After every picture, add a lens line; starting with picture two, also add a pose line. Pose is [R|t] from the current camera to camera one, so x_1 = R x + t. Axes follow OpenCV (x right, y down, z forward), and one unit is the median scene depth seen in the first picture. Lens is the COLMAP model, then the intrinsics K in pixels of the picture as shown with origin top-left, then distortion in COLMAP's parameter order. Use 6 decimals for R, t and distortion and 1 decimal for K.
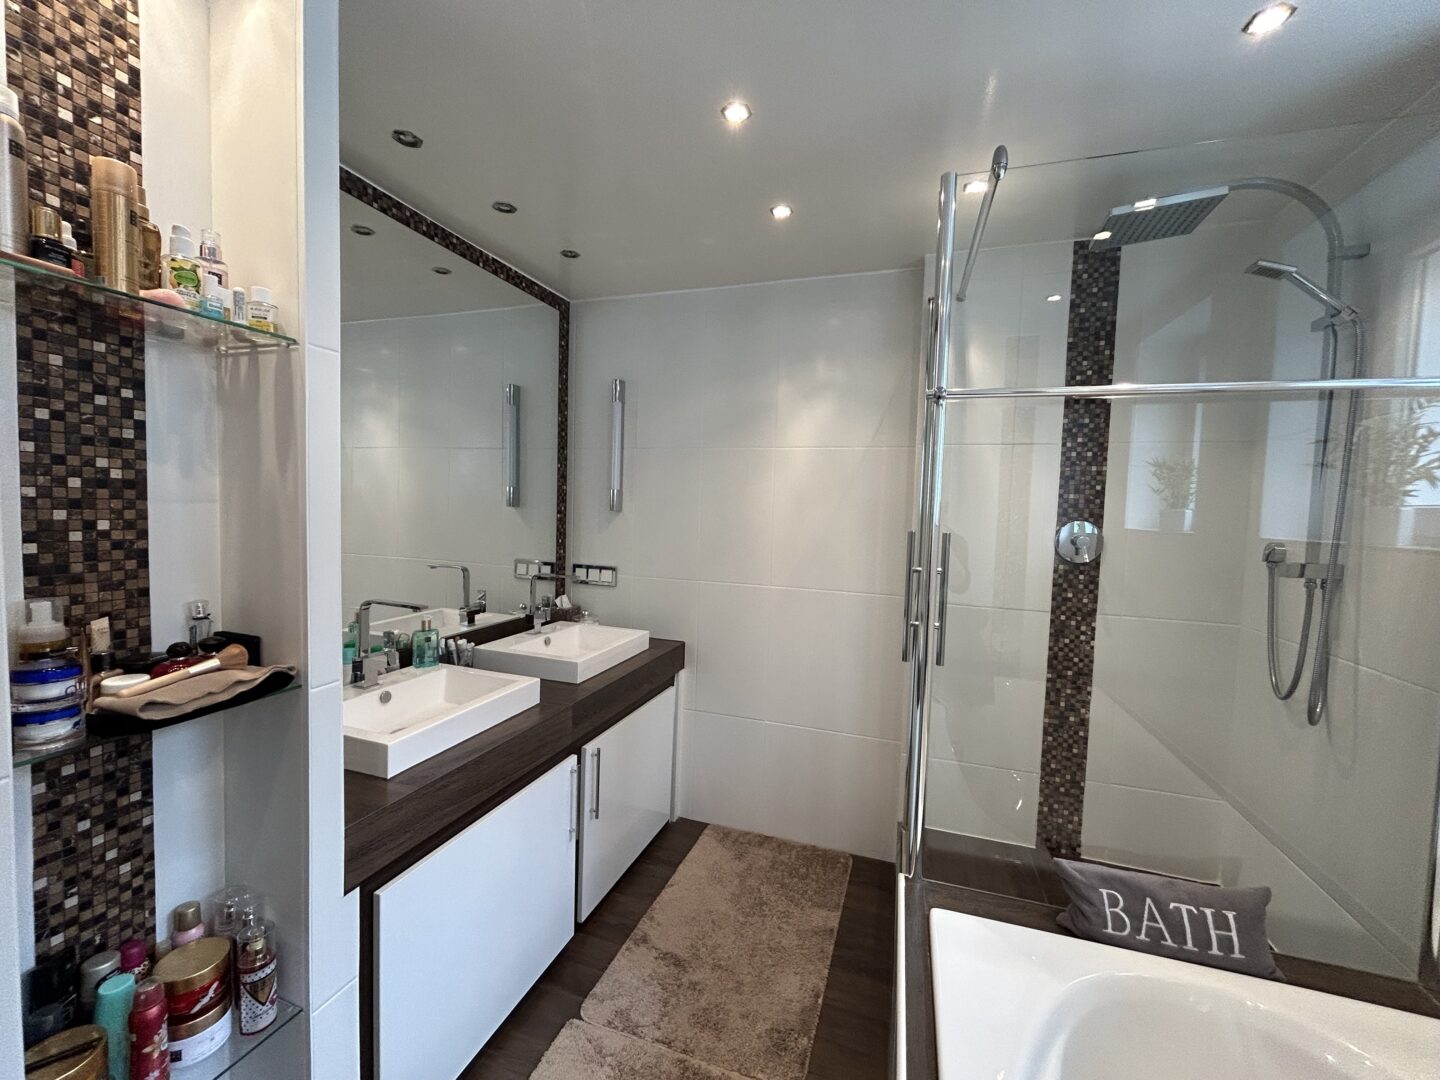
lens RADIAL K [[582.7, 0, 720.0], [0, 582.7, 540.0], [0, 0, 1]] dist [-0.002062, -0.000382]
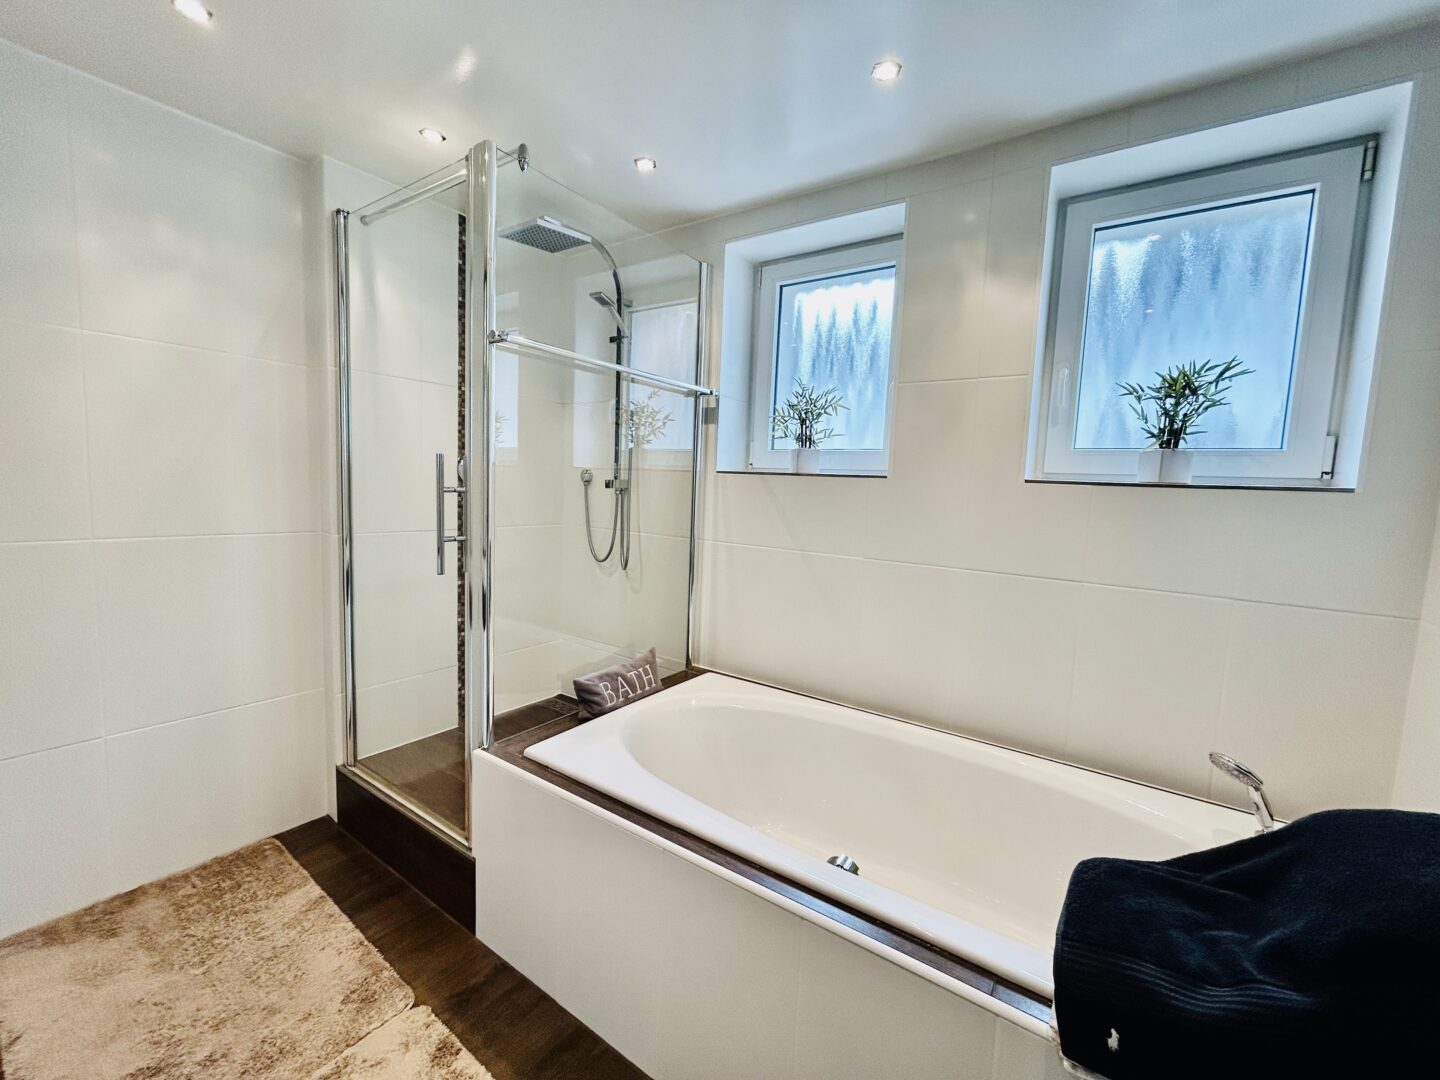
lens RADIAL K [[582.7, 0, 720.0], [0, 582.7, 540.0], [0, 0, 1]] dist [-0.002062, -0.000382]
pose [[0.281539, -0.107185, 0.953544, -0.654188], [0.020257, 0.994184, 0.105773, 0.046556], [-0.959336, -0.010463, 0.282073, 0.223559]]
